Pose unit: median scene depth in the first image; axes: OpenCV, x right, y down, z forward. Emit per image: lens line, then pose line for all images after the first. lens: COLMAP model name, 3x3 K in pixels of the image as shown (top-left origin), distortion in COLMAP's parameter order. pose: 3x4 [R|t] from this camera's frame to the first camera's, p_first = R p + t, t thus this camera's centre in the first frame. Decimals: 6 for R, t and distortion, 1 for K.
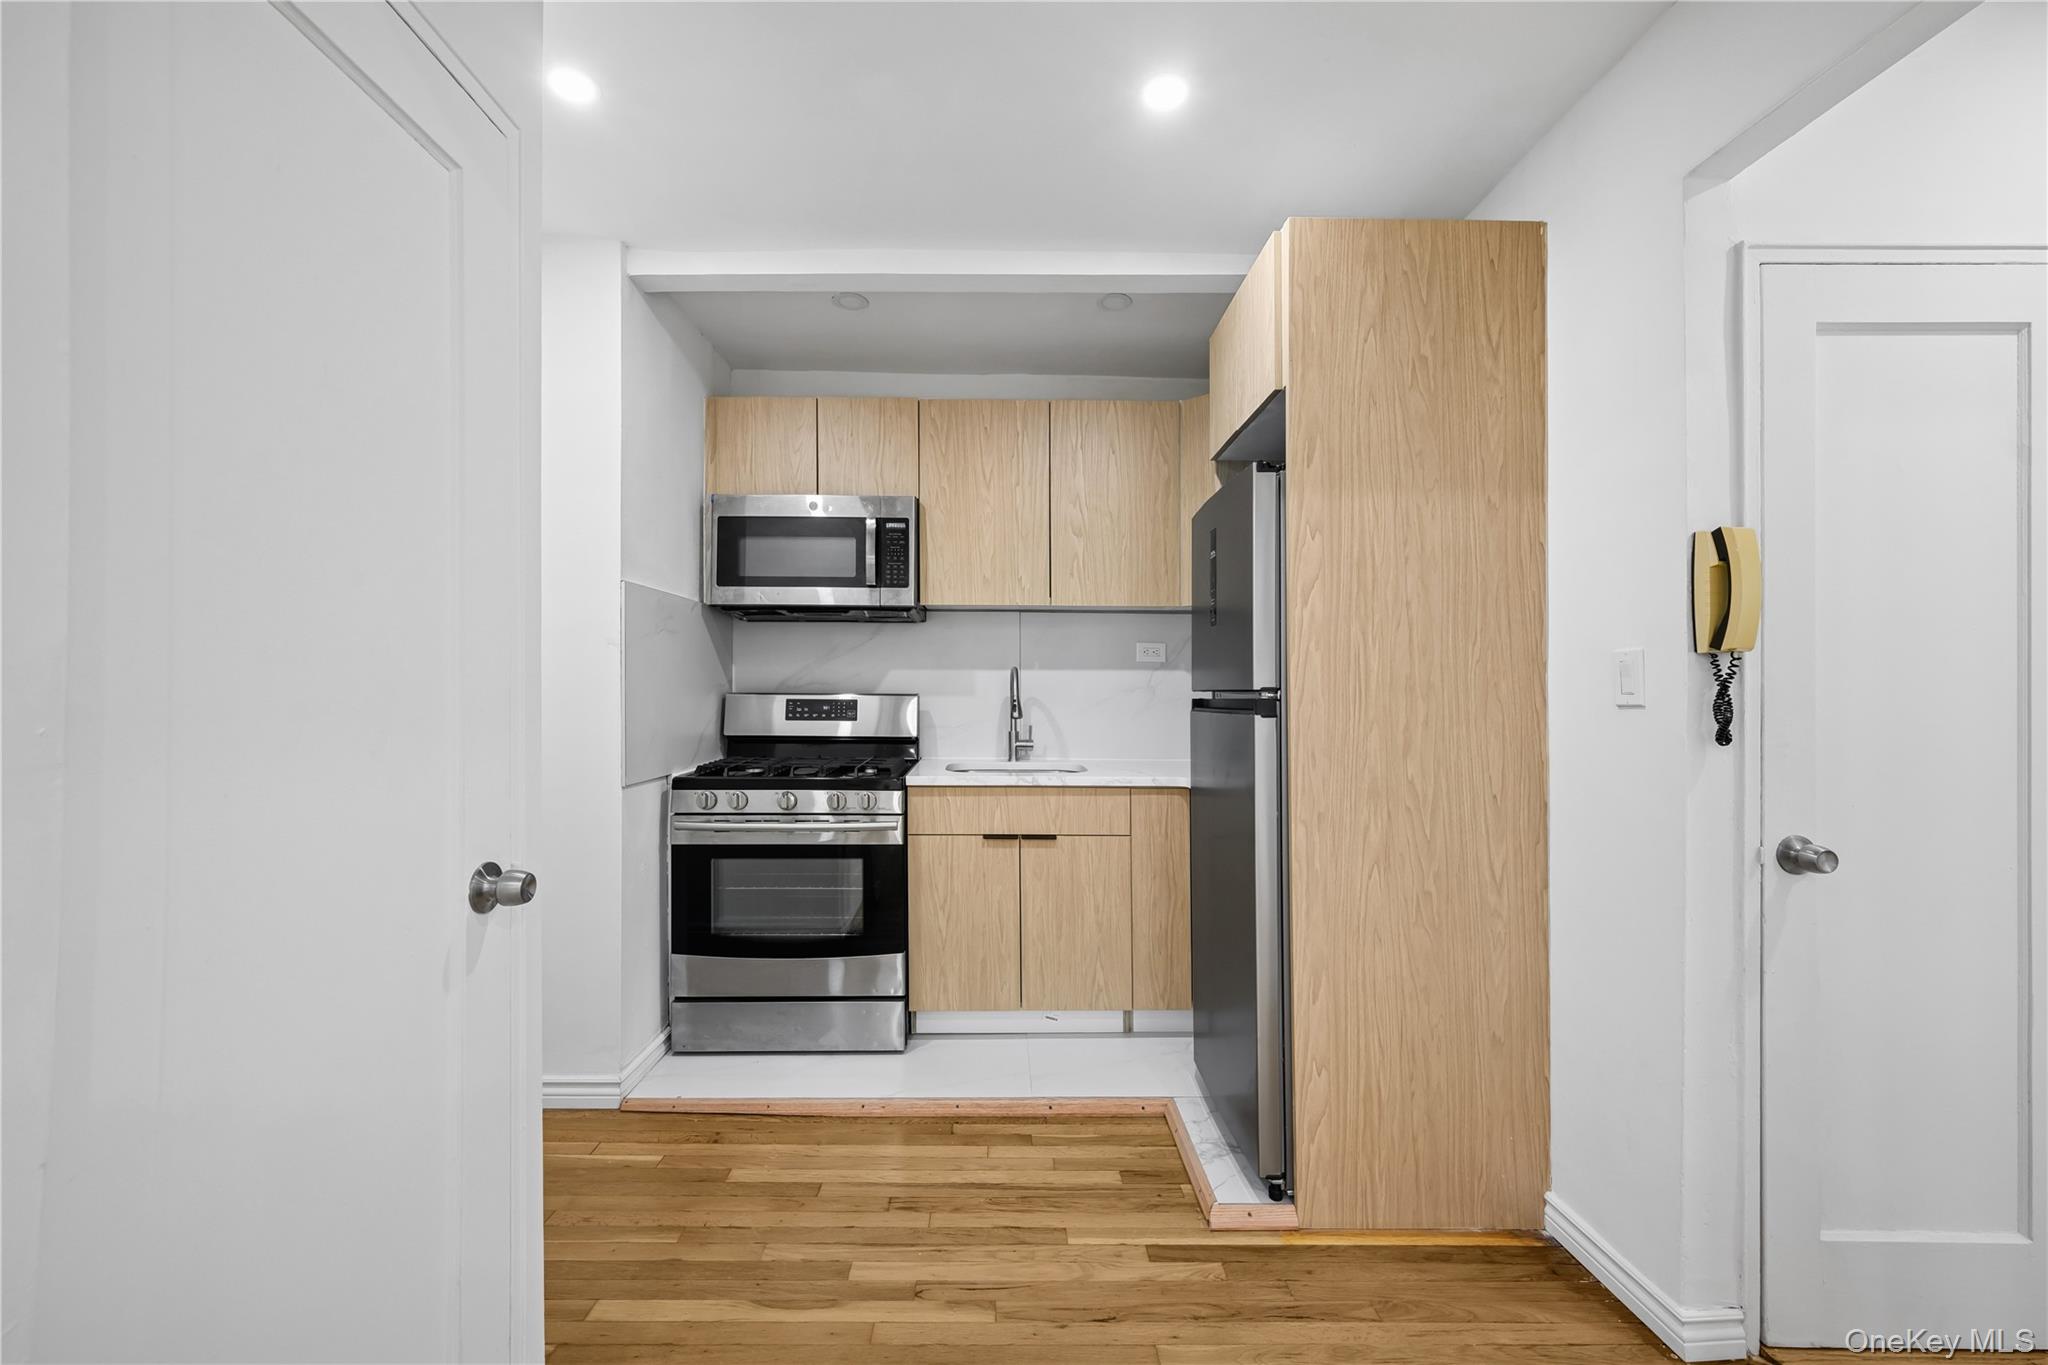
lens RADIAL K [[818.7, 0, 1004.9], [0, 818.7, 697.7], [0, 0, 1]] dist [0.004057, -0.001487]
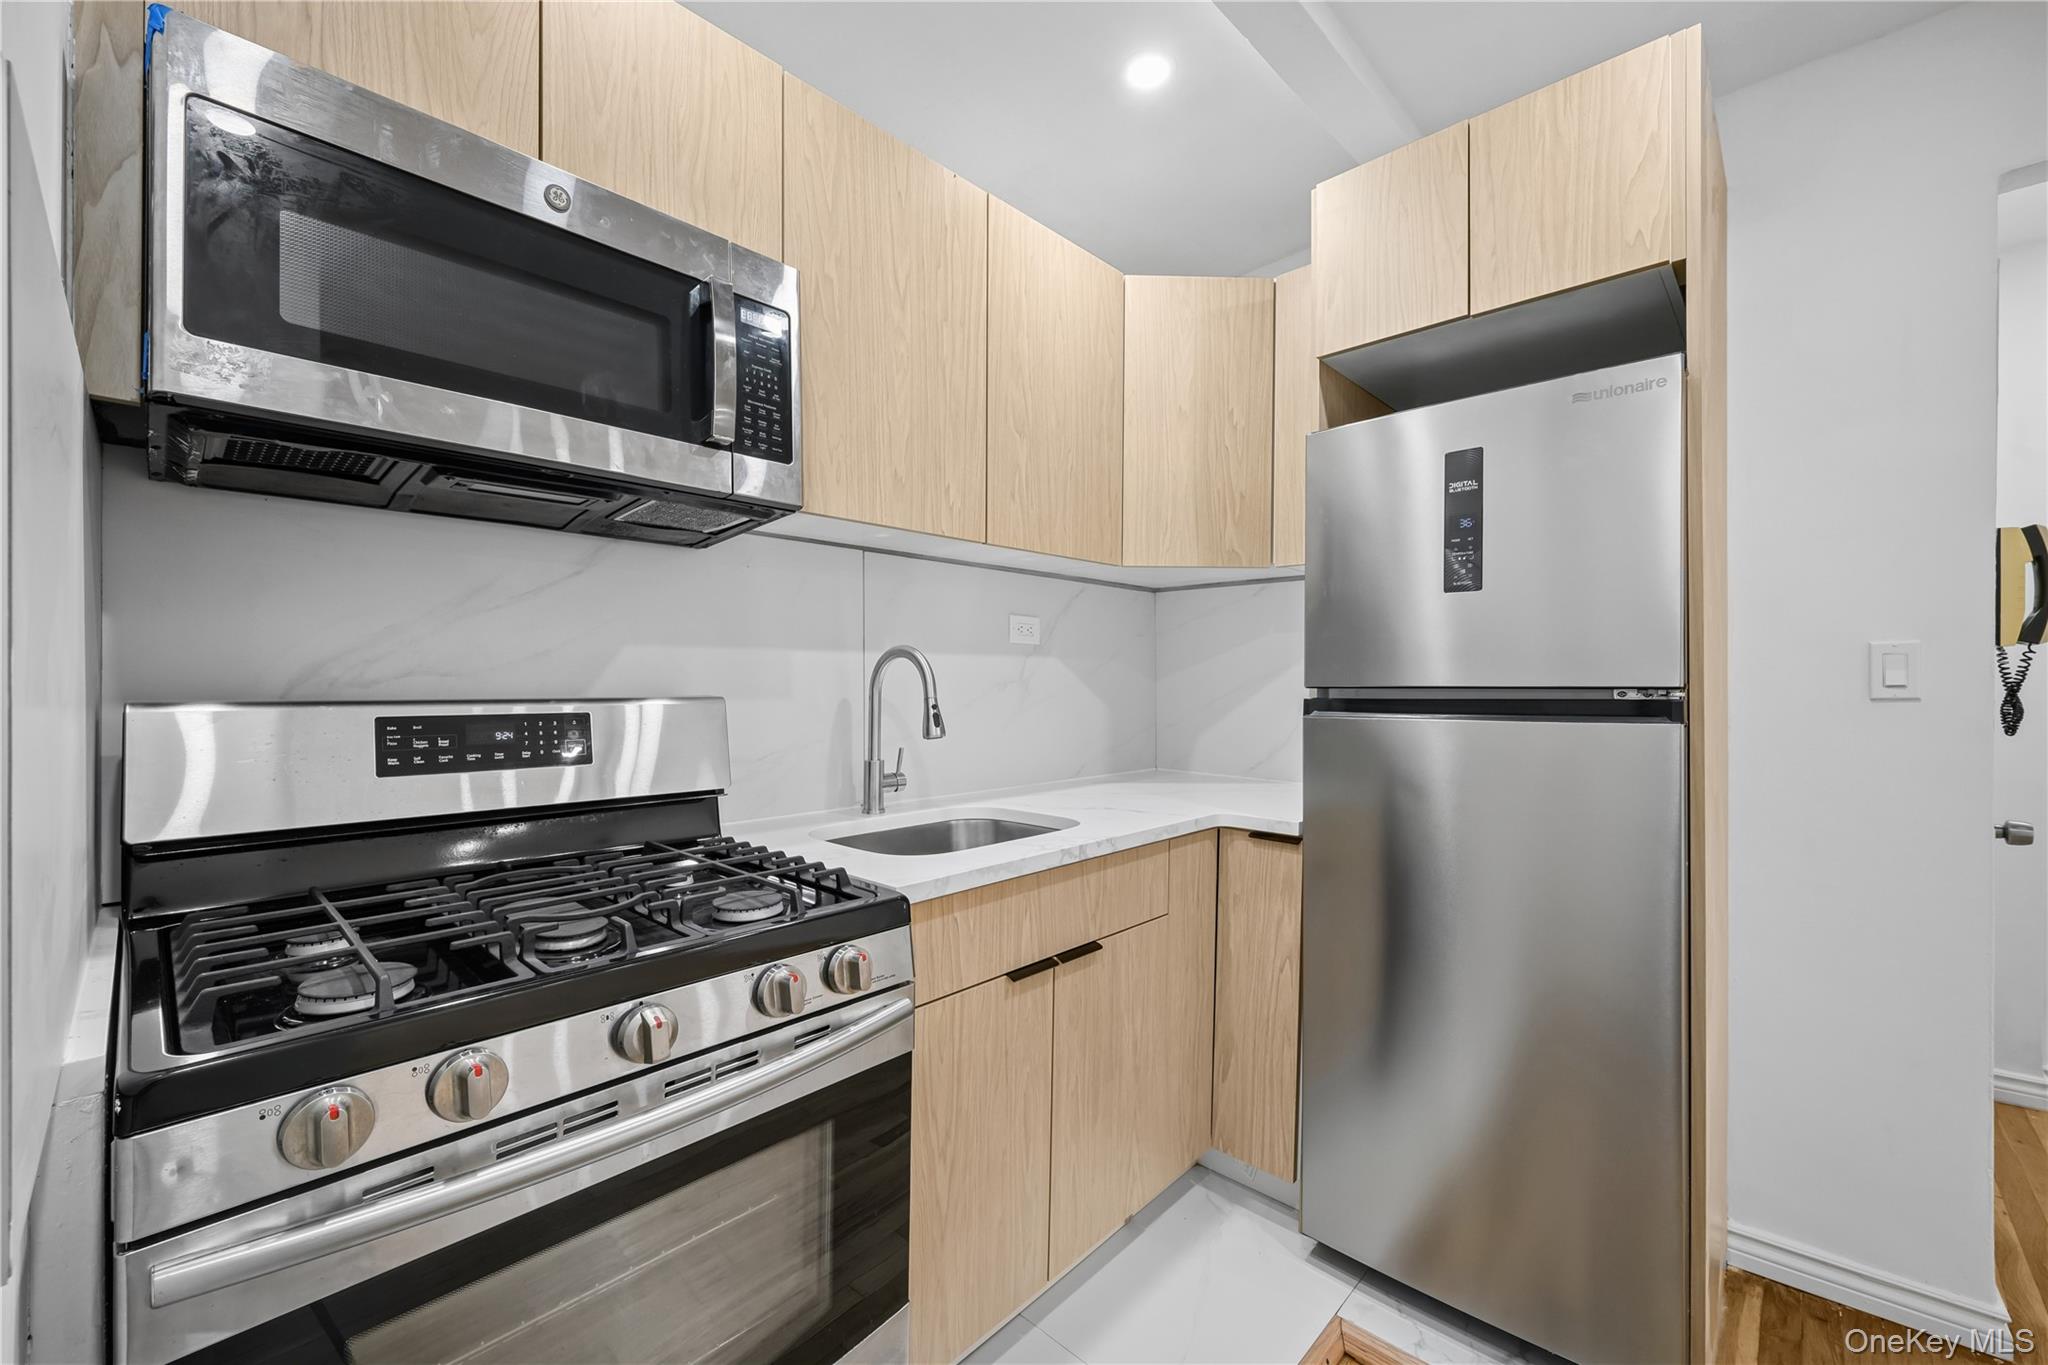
lens RADIAL K [[818.7, 0, 1026.5], [0, 818.7, 674.6], [0, 0, 1]] dist [0.004057, -0.001487]
pose [[0.683444, 0.003627, 0.729994, -0.386032], [0.010818, 0.999828, -0.015096, -0.009389], [-0.729923, 0.018215, 0.683287, 0.638816]]
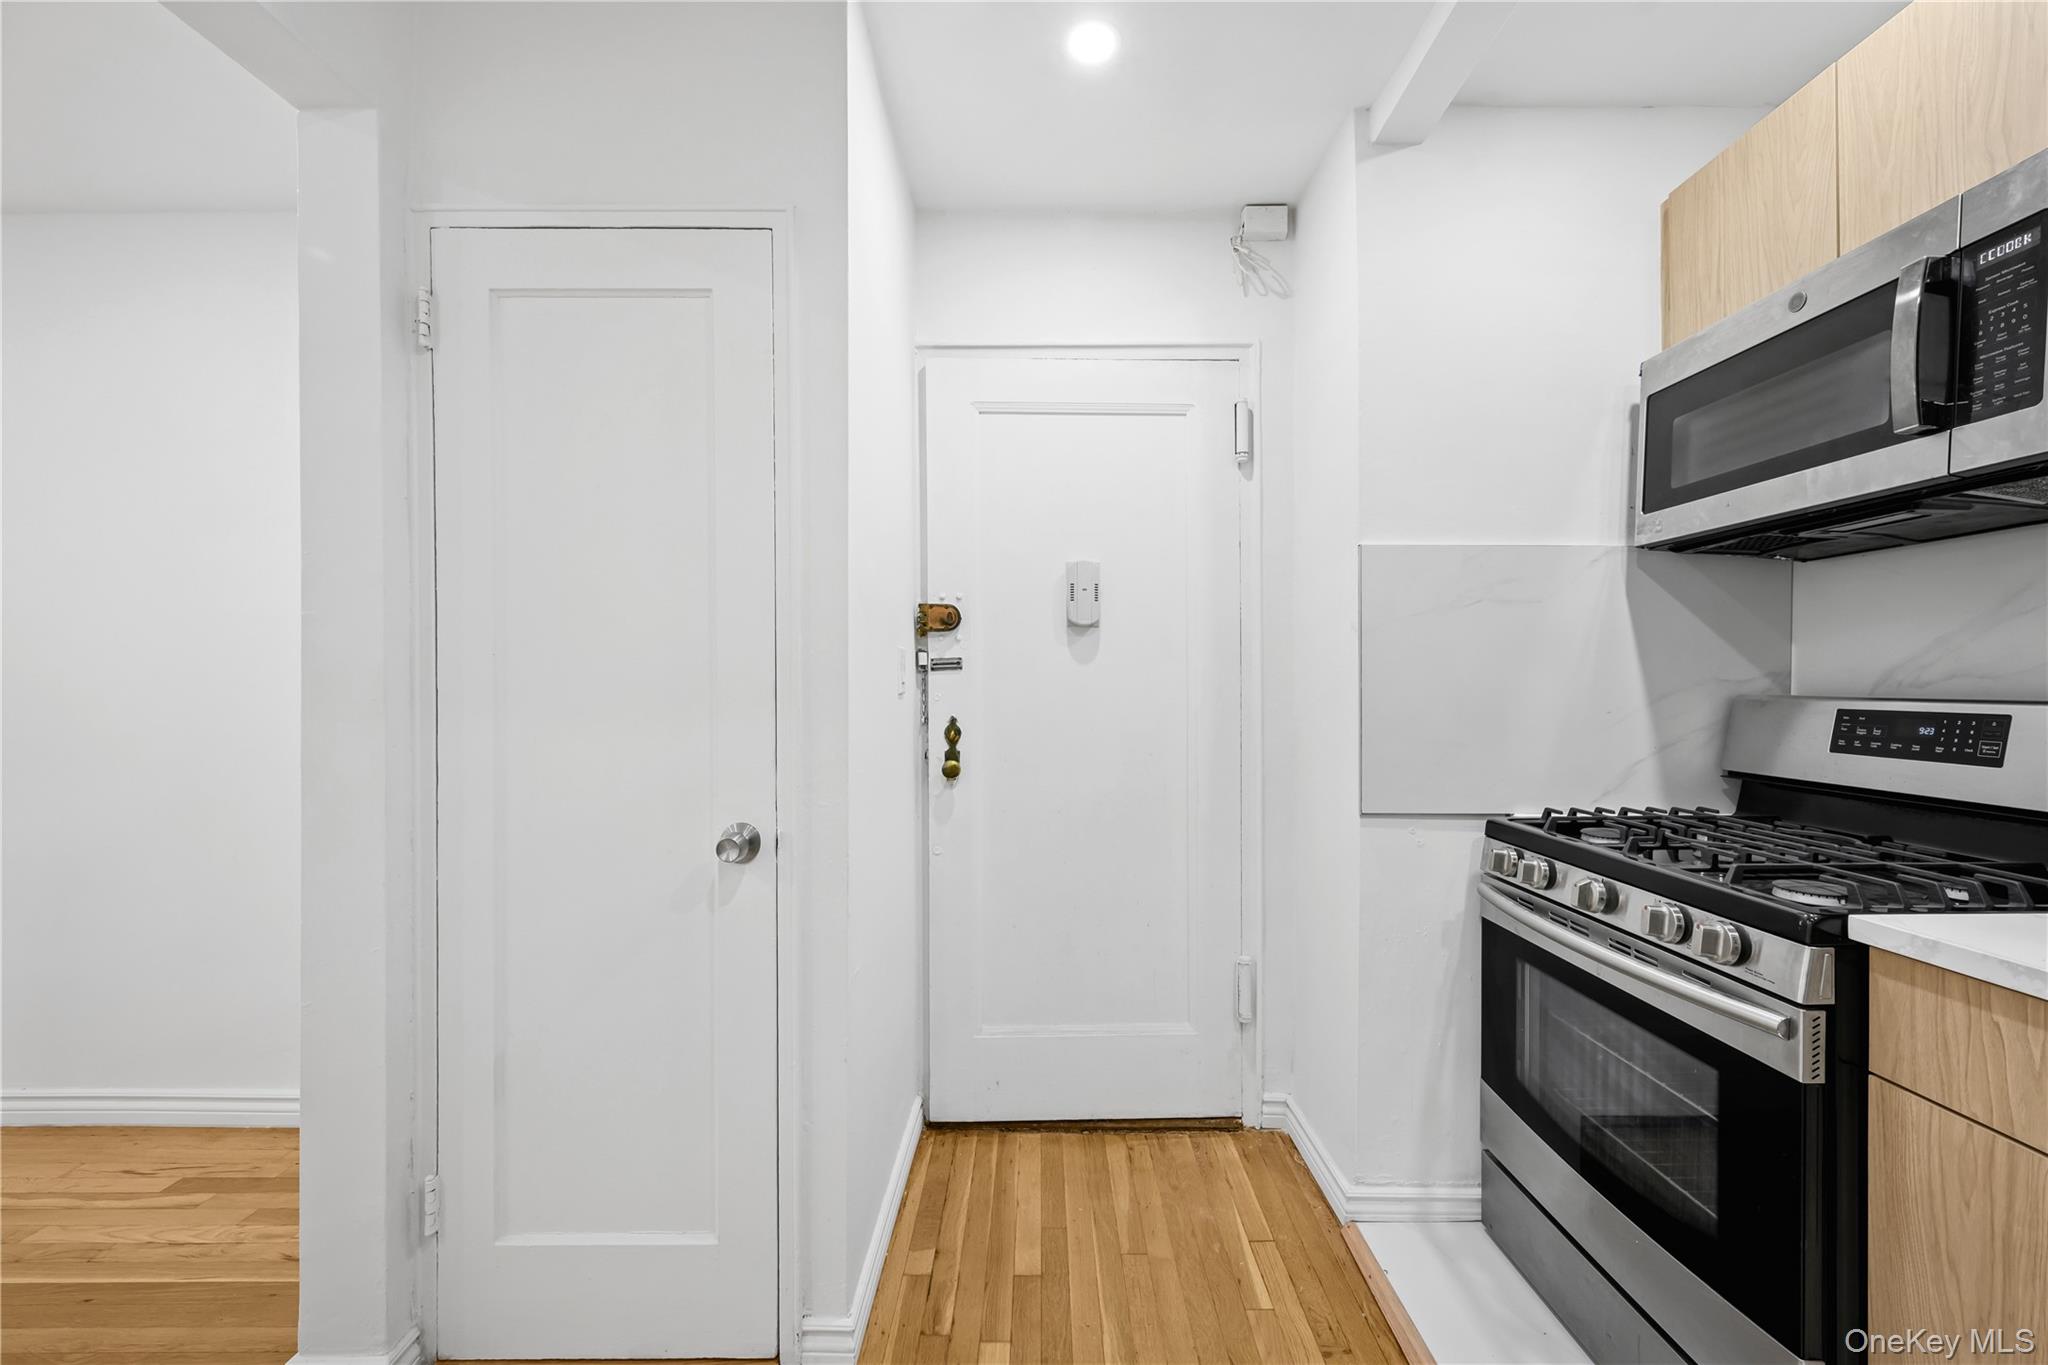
lens RADIAL K [[818.7, 0, 1052.6], [0, 818.7, 683.4], [0, 0, 1]] dist [0.004057, -0.001487]
pose [[-0.003121, -0.002168, -0.999993, 0.259497], [-0.017314, 0.999848, -0.002113, -0.004855], [0.999845, 0.017307, -0.003158, 0.617655]]
